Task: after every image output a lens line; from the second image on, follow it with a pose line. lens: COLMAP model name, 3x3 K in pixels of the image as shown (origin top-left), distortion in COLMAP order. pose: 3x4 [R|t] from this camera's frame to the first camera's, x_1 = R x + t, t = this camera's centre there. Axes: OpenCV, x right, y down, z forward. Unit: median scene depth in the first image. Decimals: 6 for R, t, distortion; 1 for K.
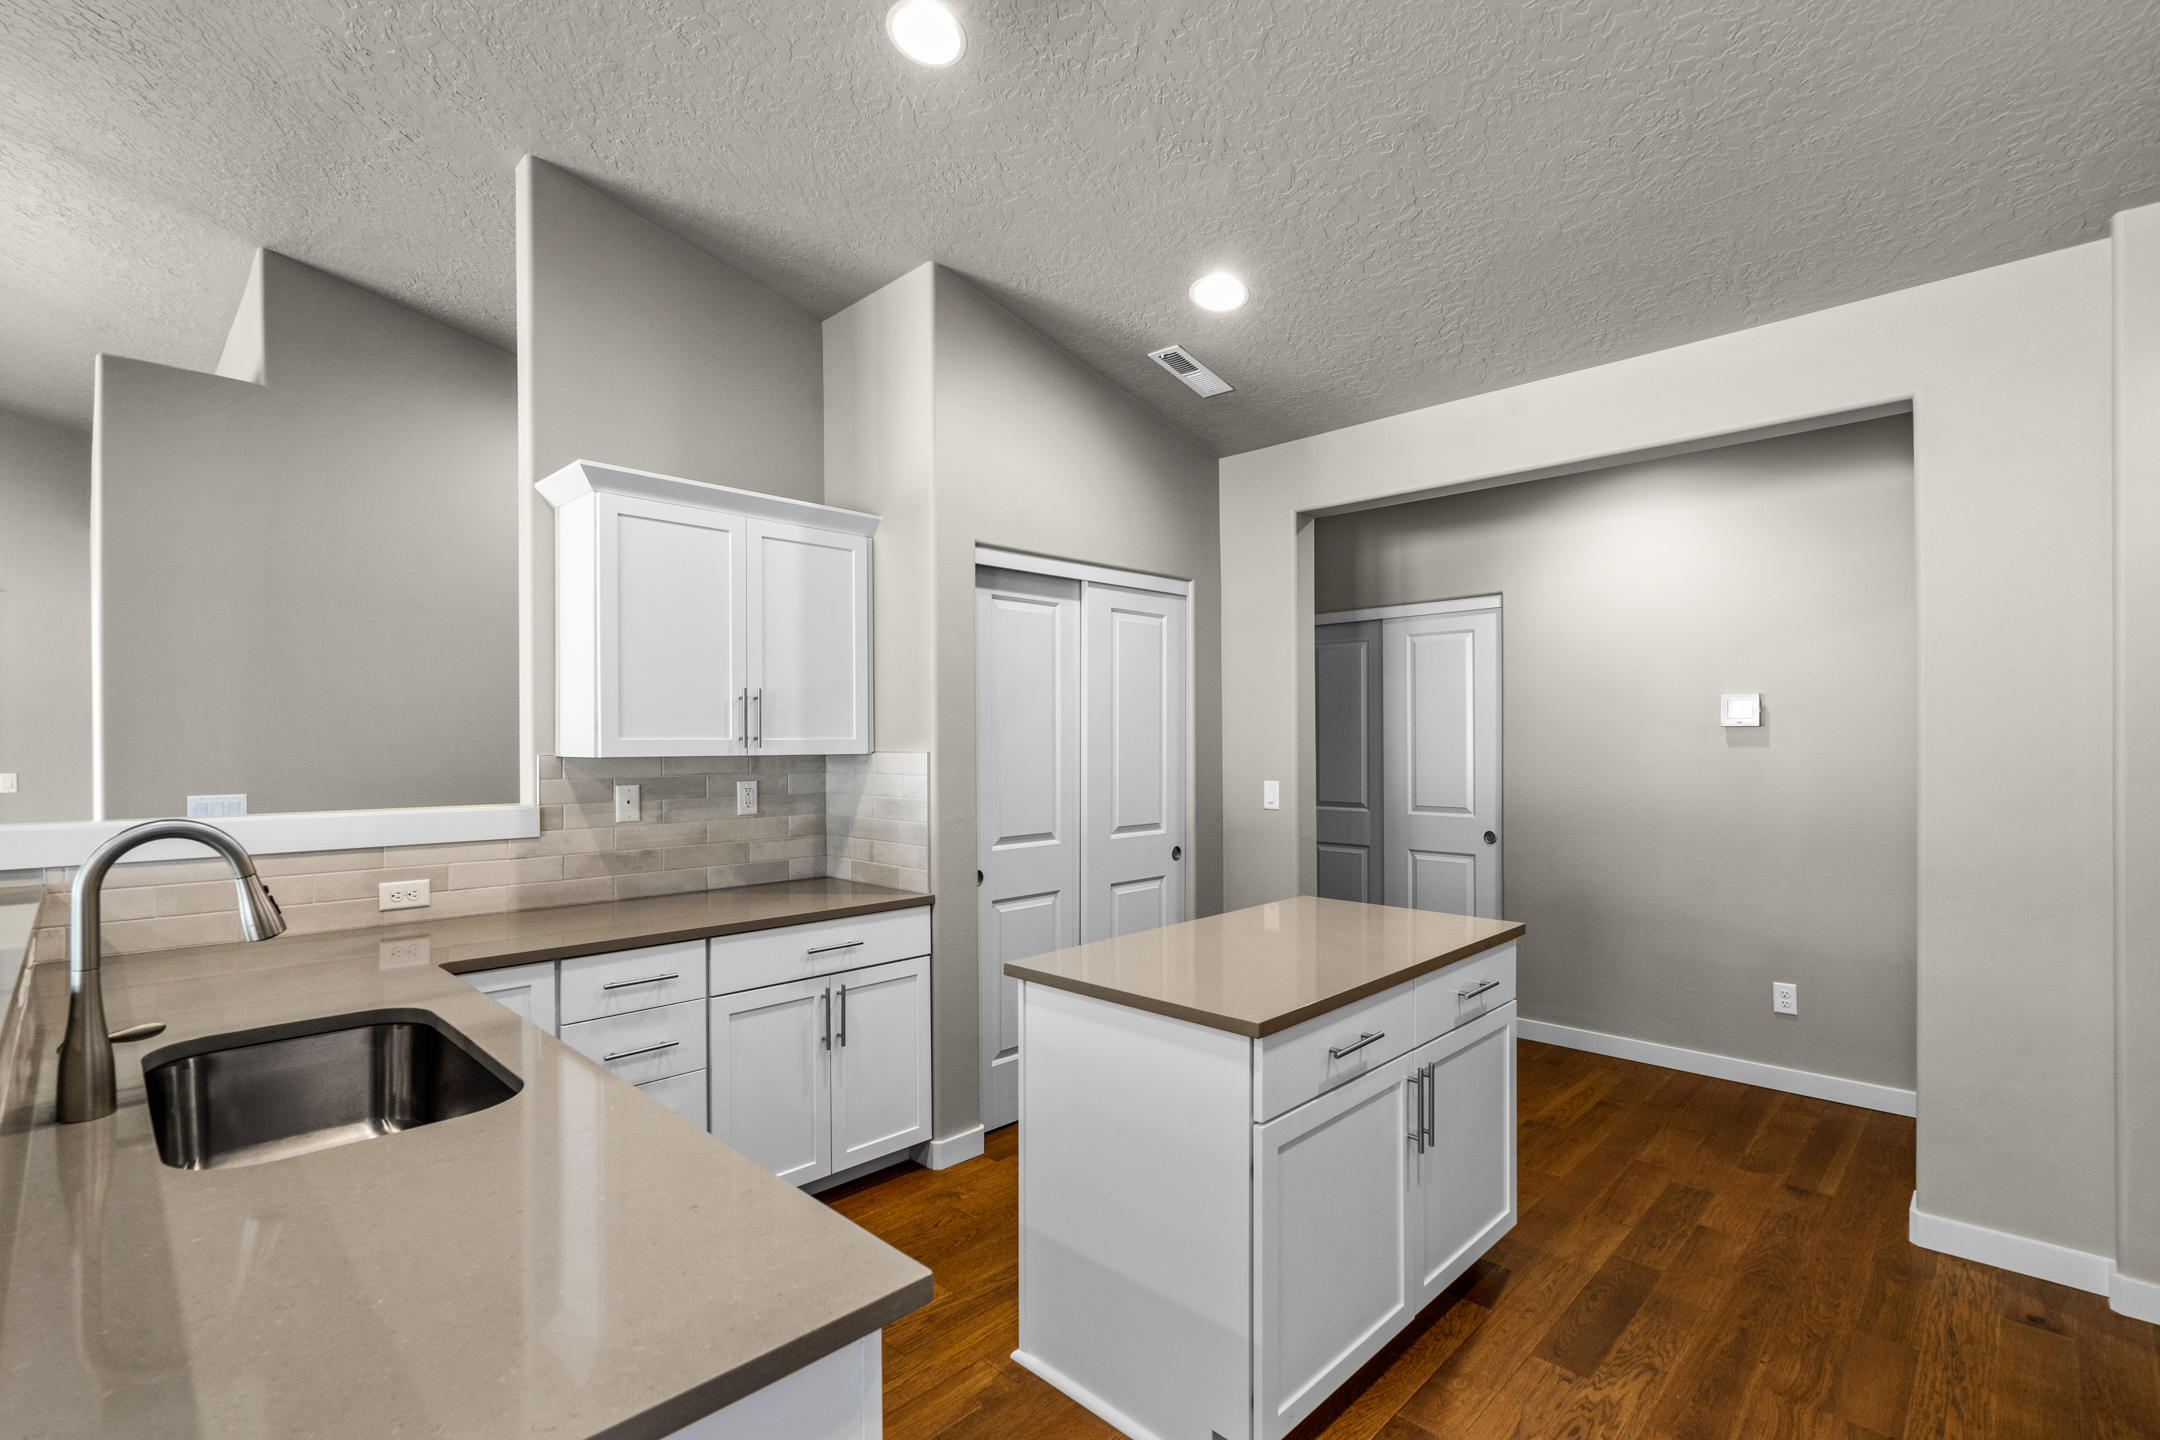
lens RADIAL K [[975.3, 0, 1068.0], [0, 975.3, 745.2], [0, 0, 1]] dist [-0.005959, 0.000117]
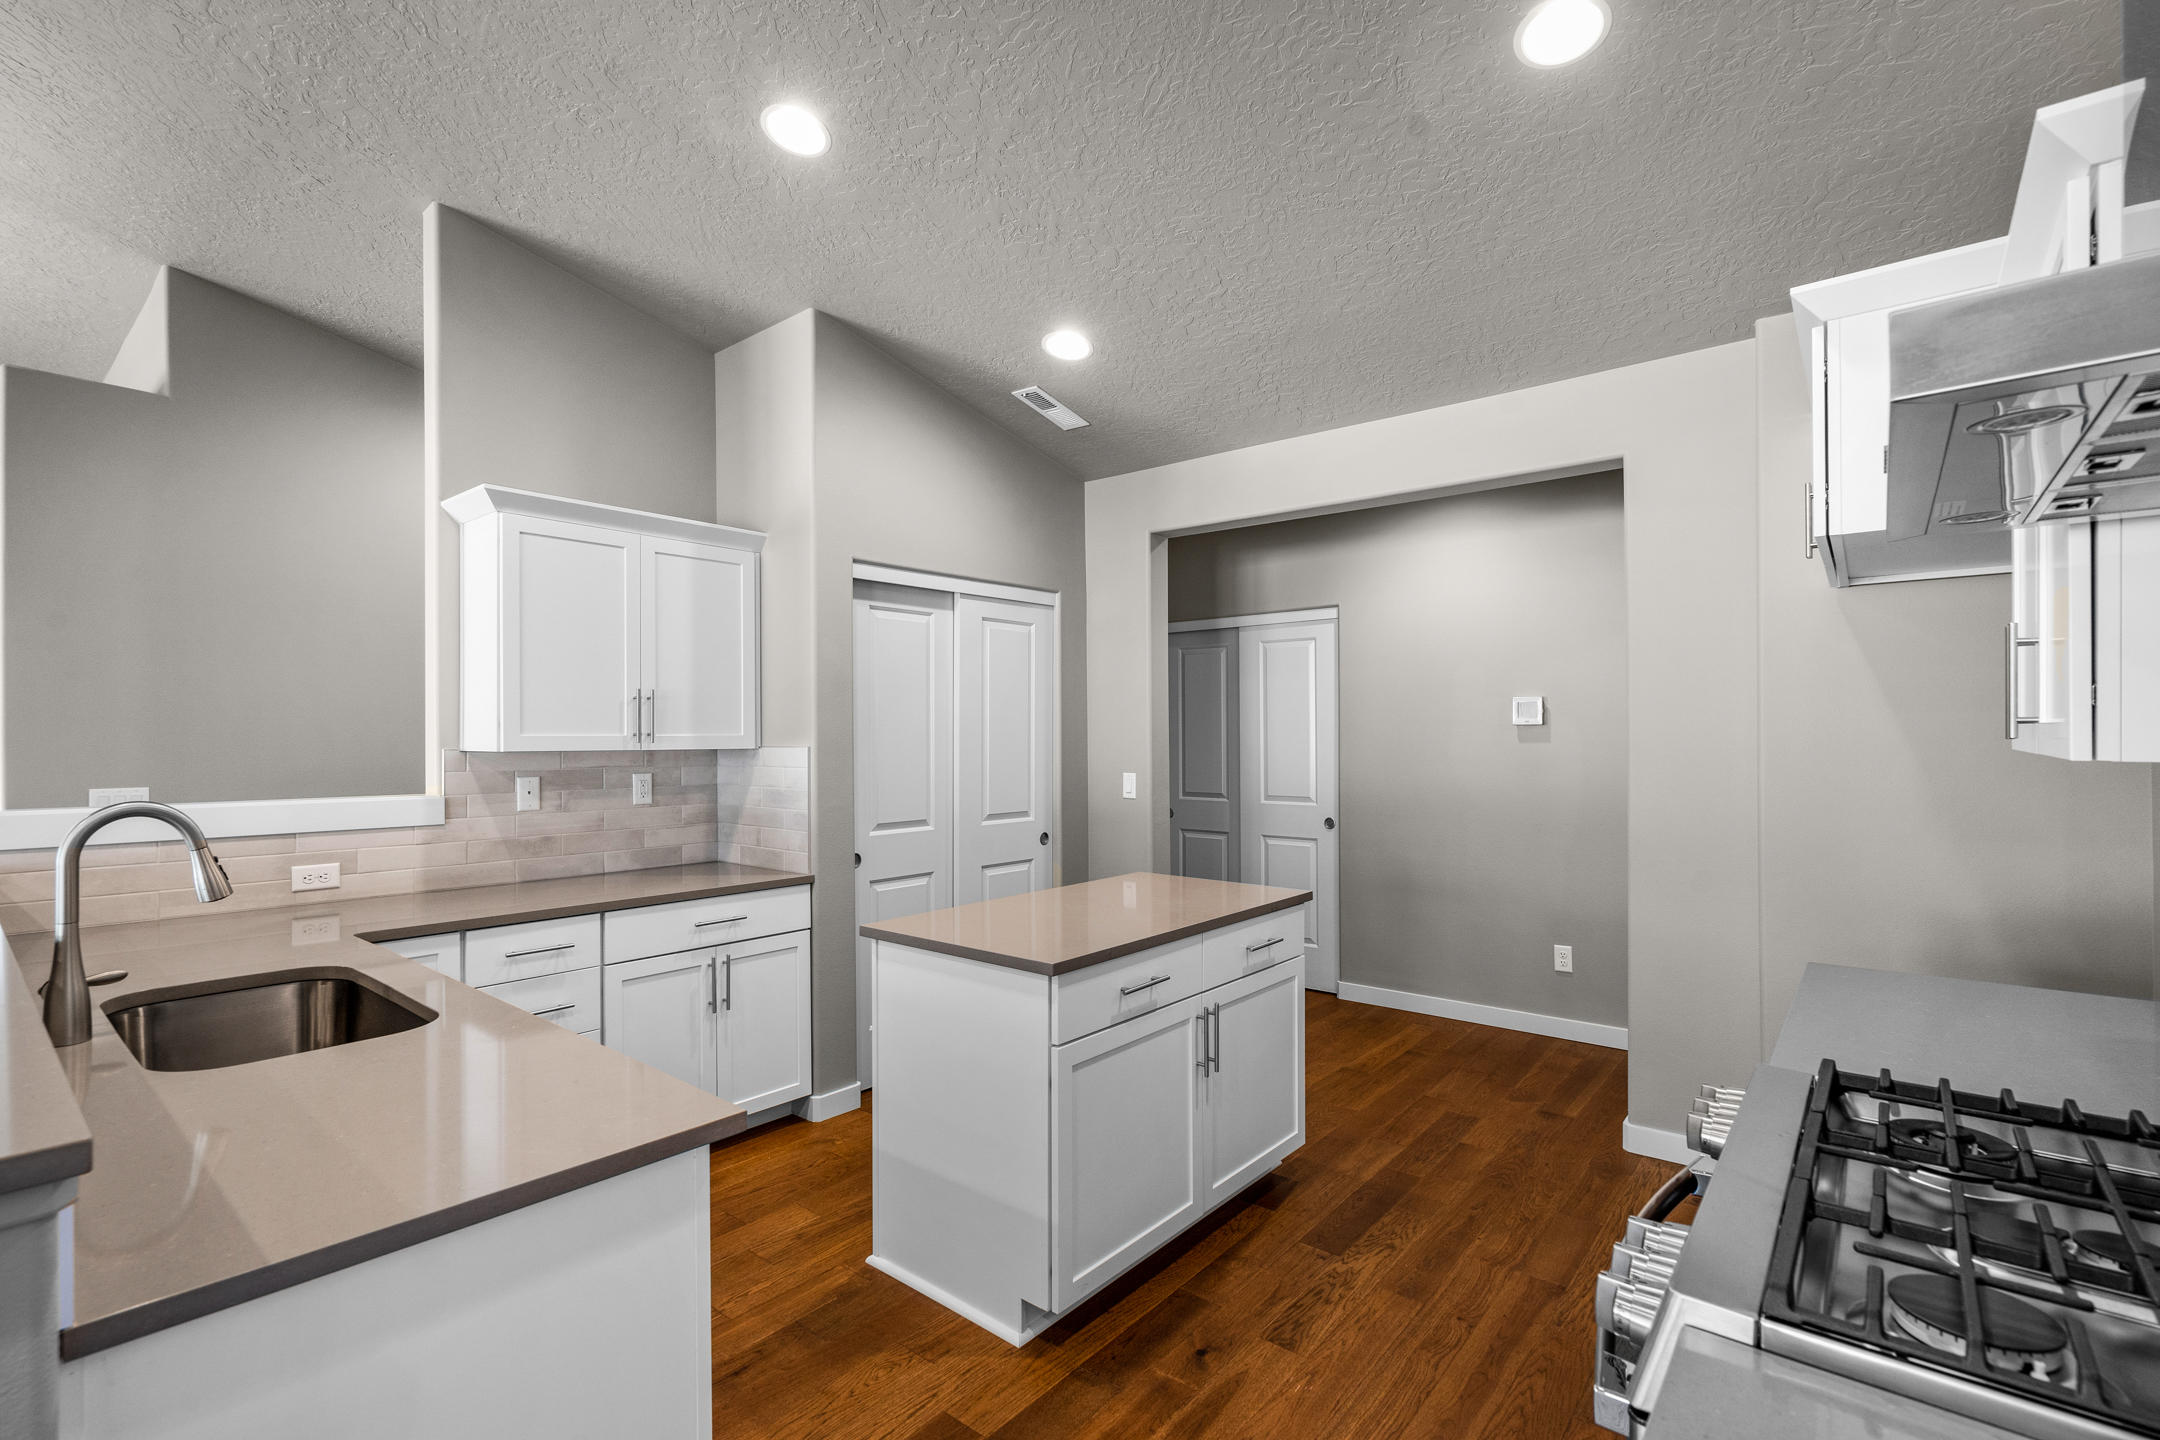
lens RADIAL K [[975.3, 0, 1069.4], [0, 975.3, 736.5], [0, 0, 1]] dist [-0.005959, 0.000117]
pose [[0.996673, 0.000855, 0.081494, 0.067846], [-0.000523, 0.999992, -0.004085, -0.000460], [-0.081497, 0.004029, 0.996665, -0.146414]]
